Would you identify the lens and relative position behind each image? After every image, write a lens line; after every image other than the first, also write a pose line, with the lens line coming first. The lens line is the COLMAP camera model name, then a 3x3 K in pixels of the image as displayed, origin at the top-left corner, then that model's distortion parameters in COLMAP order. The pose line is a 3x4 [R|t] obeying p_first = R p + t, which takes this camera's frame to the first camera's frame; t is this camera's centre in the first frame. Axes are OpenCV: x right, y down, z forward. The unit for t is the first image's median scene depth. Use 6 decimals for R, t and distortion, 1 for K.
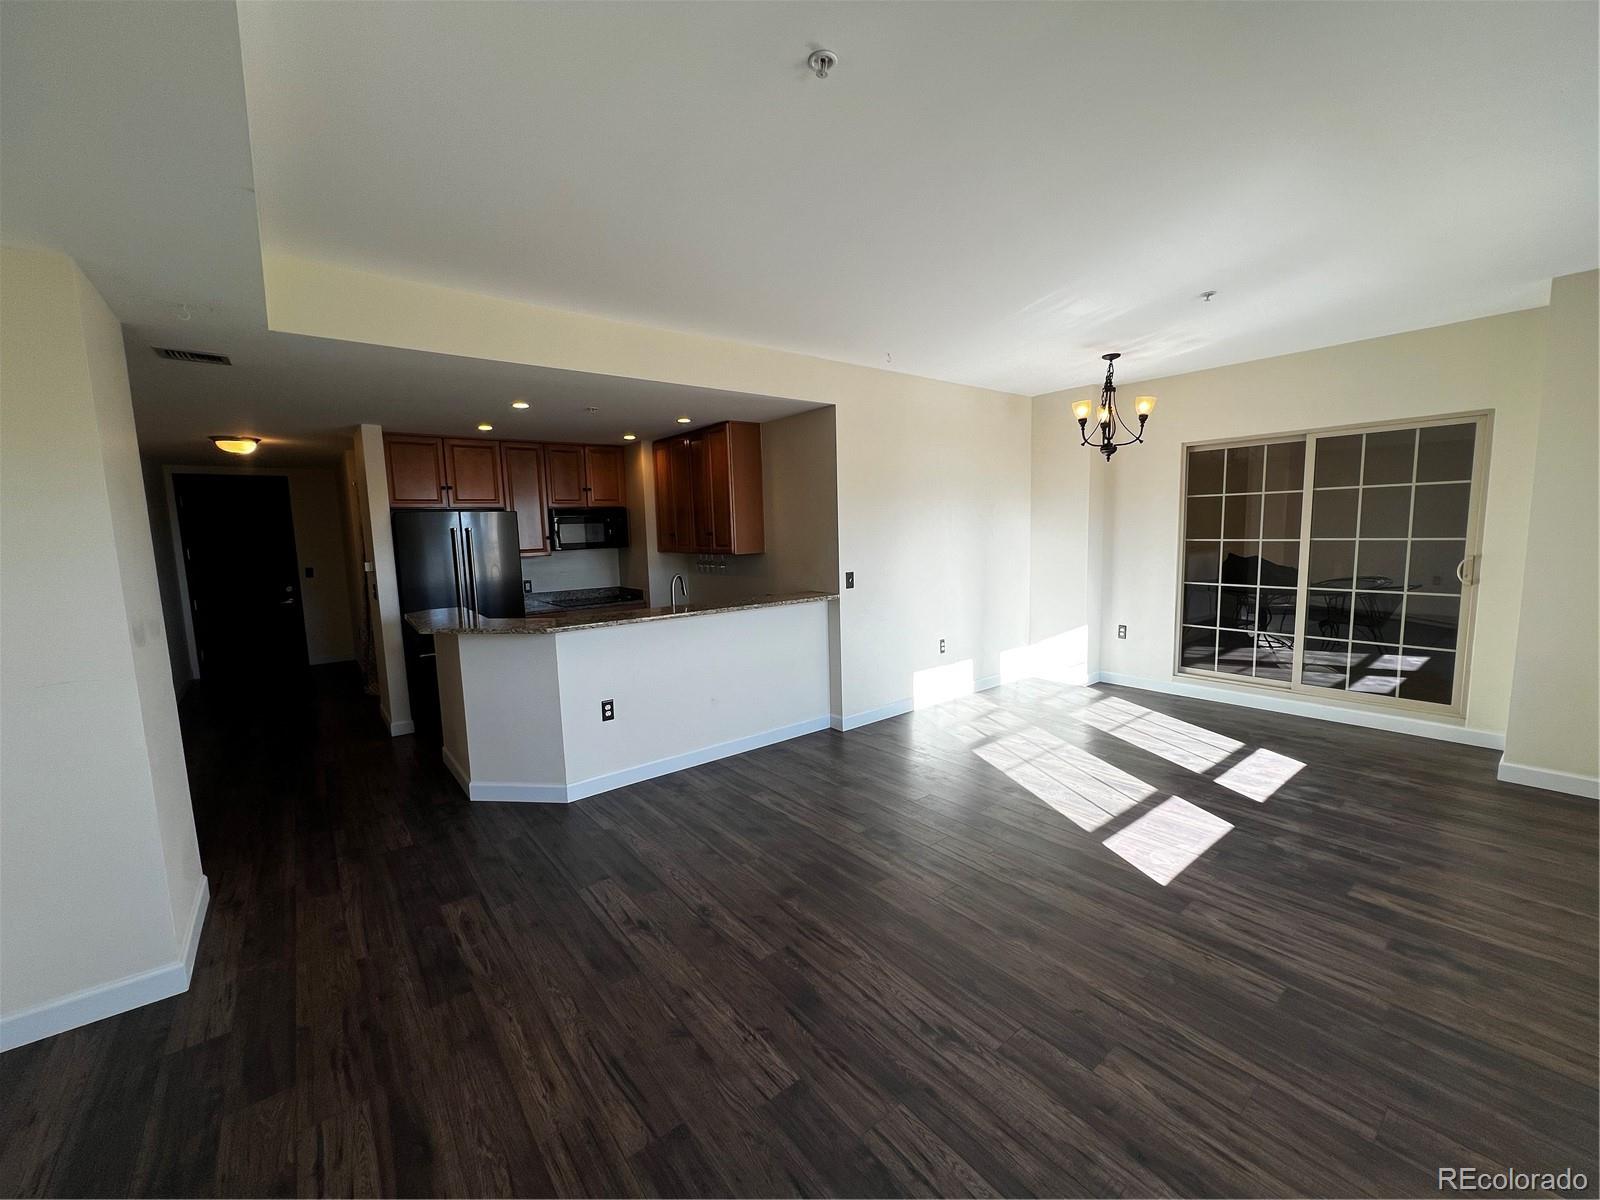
lens RADIAL K [[637.1, 0, 805.9], [0, 637.1, 599.5], [0, 0, 1]] dist [-0.000829, 0.000271]
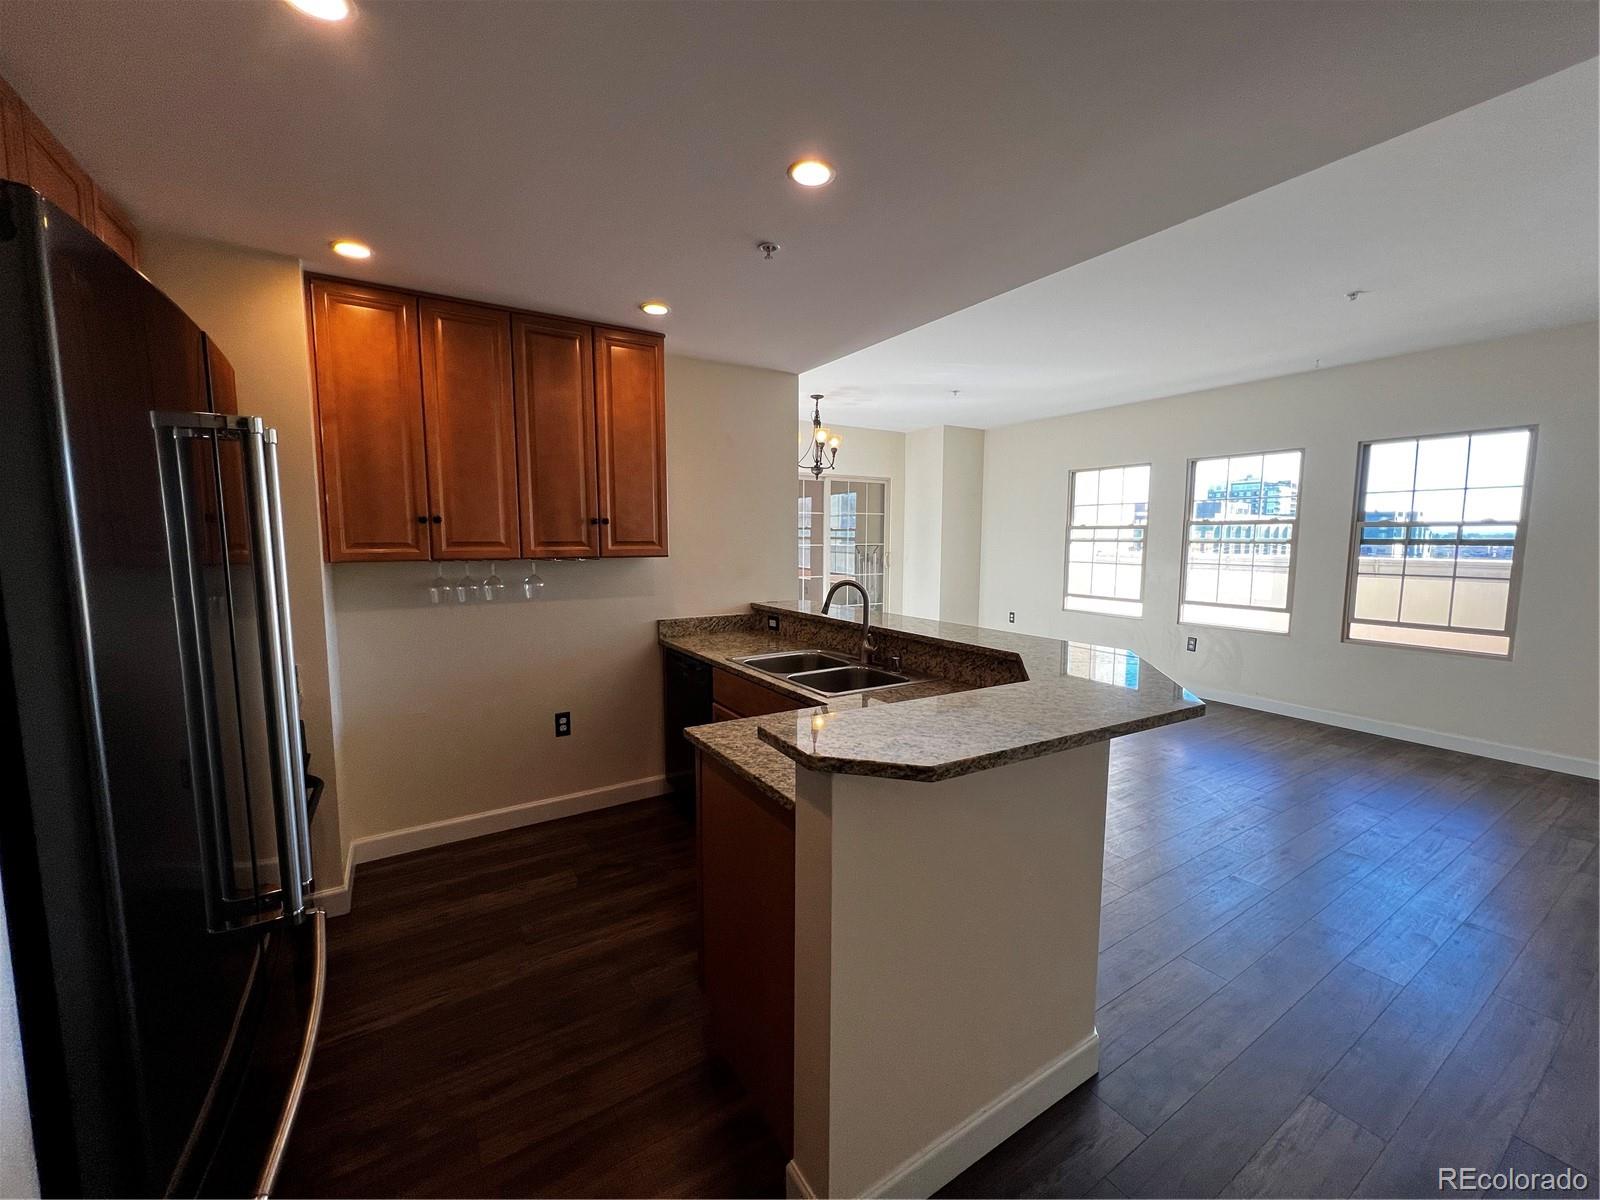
lens RADIAL K [[637.1, 0, 805.9], [0, 637.1, 599.5], [0, 0, 1]] dist [-0.000829, 0.000271]
pose [[0.110733, -0.070344, 0.991358, -0.830700], [0.106226, 0.992616, 0.058568, -0.061524], [-0.988157, 0.098822, 0.117388, 0.947562]]
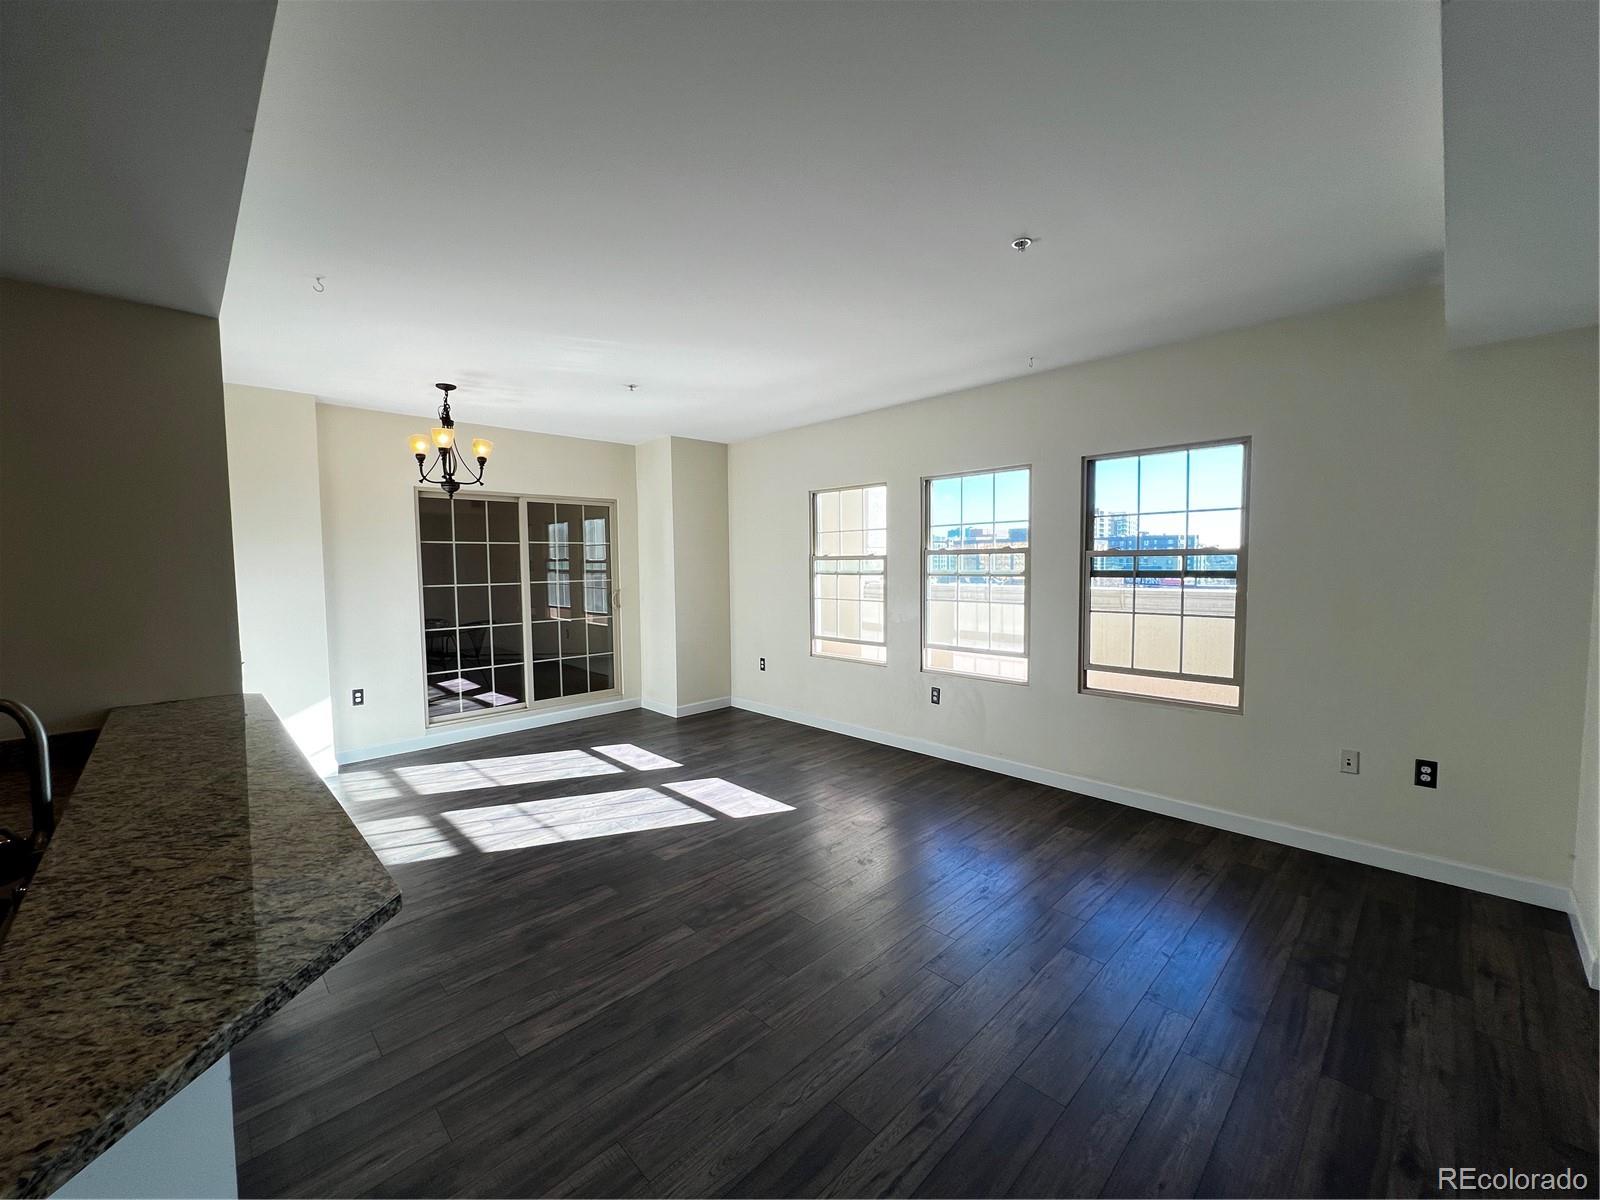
lens RADIAL K [[637.1, 0, 805.9], [0, 637.1, 599.5], [0, 0, 1]] dist [-0.000829, 0.000271]
pose [[-0.103126, -0.029927, 0.994218, -0.522788], [0.126450, 0.991043, 0.042947, -0.050404], [-0.986598, 0.130148, -0.098418, 0.638005]]
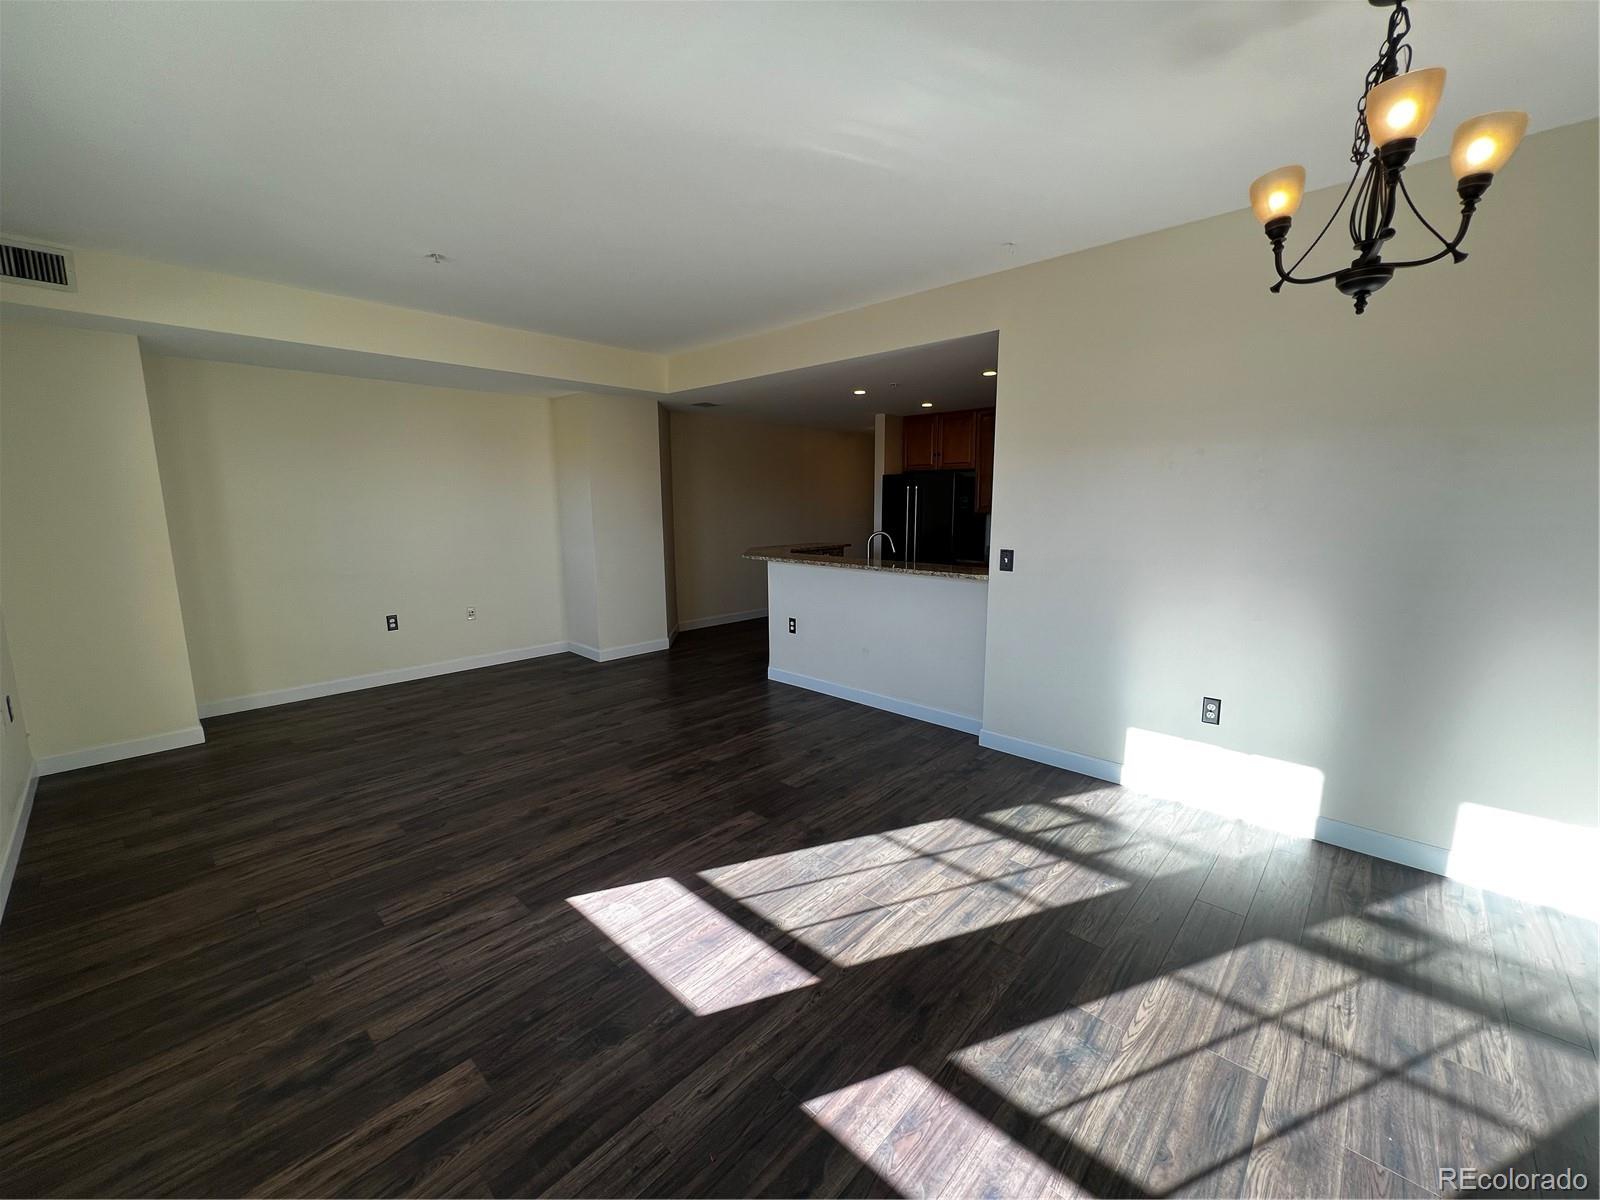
lens RADIAL K [[637.1, 0, 805.9], [0, 637.1, 599.5], [0, 0, 1]] dist [-0.000829, 0.000271]
pose [[0.145114, 0.181451, -0.972634, 0.845461], [-0.111921, 0.979741, 0.166078, -0.090431], [0.983064, 0.084758, 0.162482, 0.691702]]
